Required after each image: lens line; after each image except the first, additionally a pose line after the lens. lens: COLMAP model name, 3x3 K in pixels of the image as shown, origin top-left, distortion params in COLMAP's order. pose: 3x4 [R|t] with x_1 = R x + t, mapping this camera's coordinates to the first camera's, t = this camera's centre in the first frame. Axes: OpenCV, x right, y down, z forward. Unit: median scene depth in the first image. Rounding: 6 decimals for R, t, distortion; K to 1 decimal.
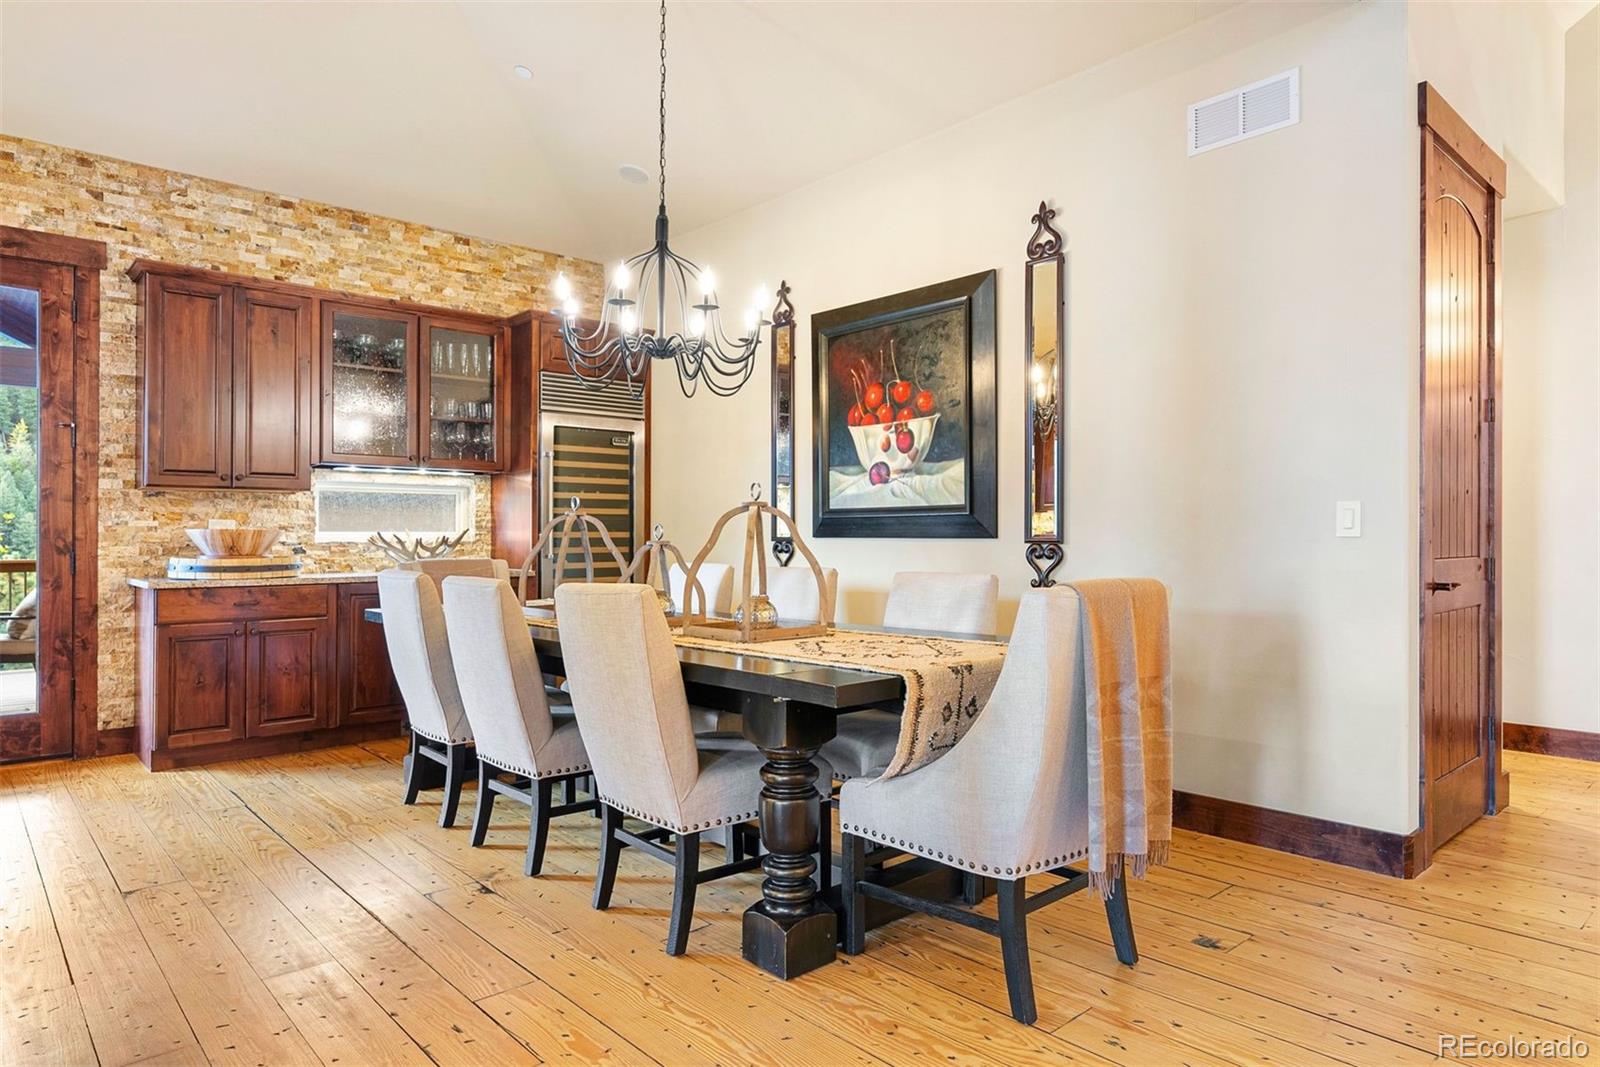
lens RADIAL K [[946.0, 0, 801.7], [0, 946.0, 527.6], [0, 0, 1]] dist [0.004319, 0.000038]
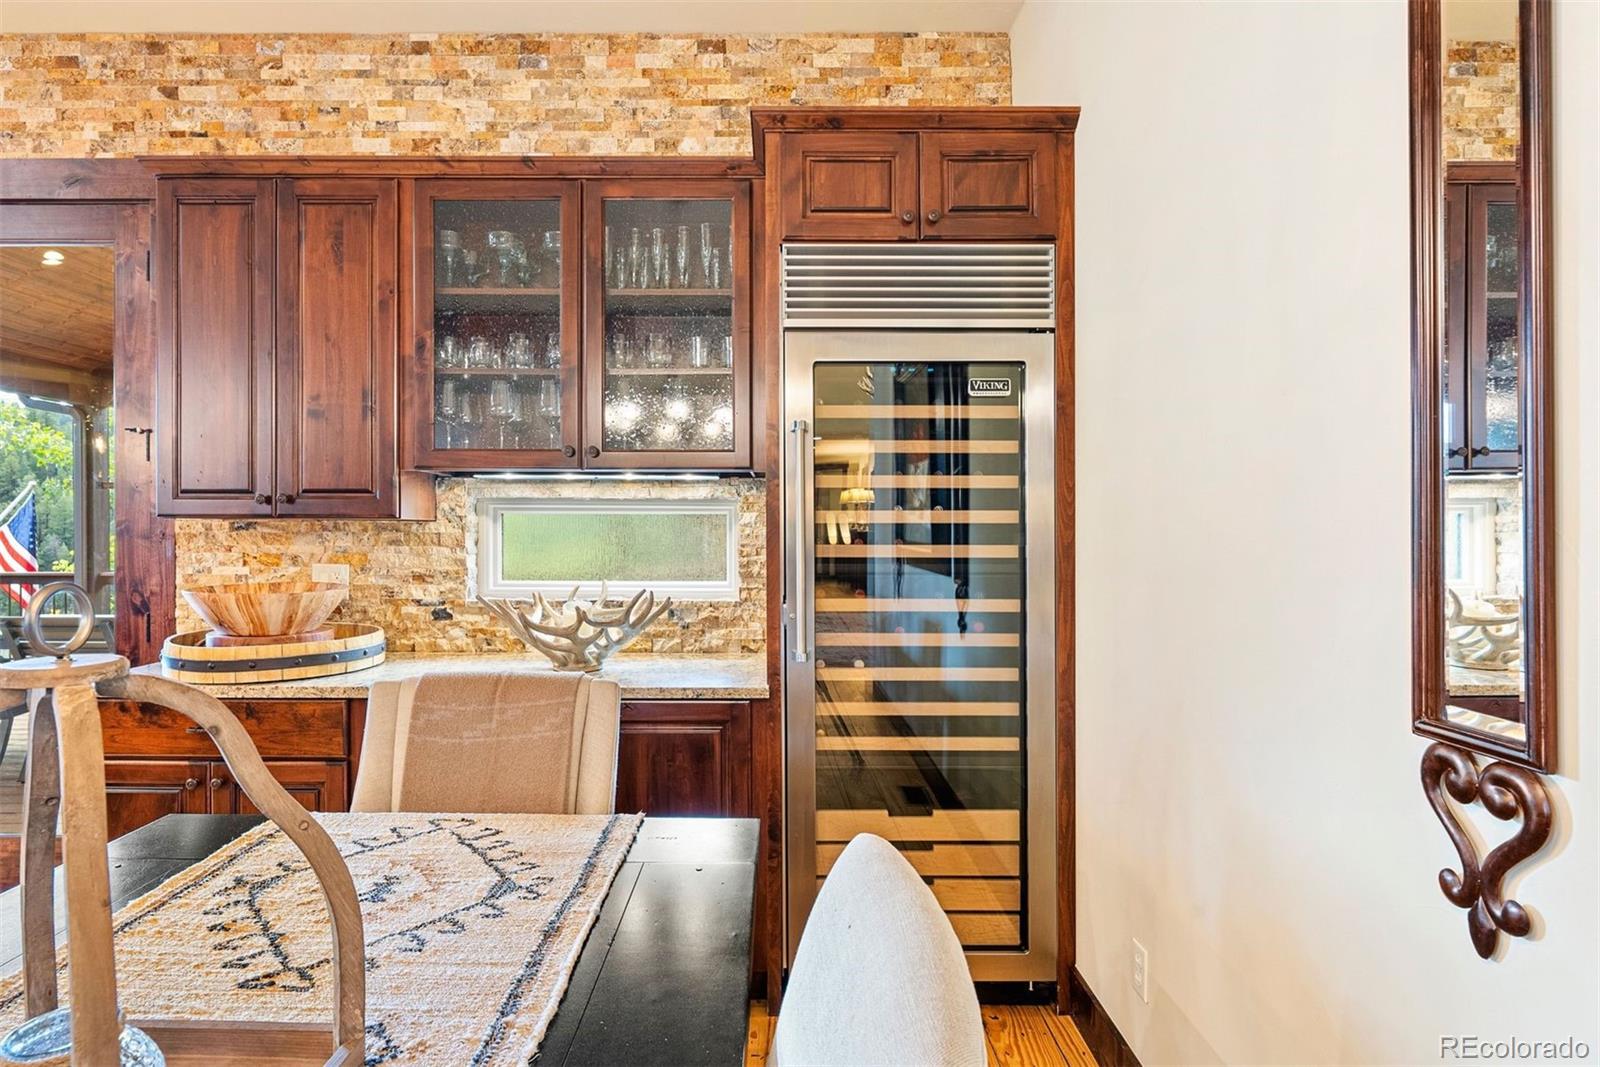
lens RADIAL K [[849.1, 0, 792.8], [0, 849.1, 520.3], [0, 0, 1]] dist [0.005385, -0.002658]
pose [[0.737339, -0.005182, -0.675503, 0.002434], [0.000994, 0.999978, -0.006587, -0.034155], [0.675522, 0.004185, 0.737328, 0.796274]]
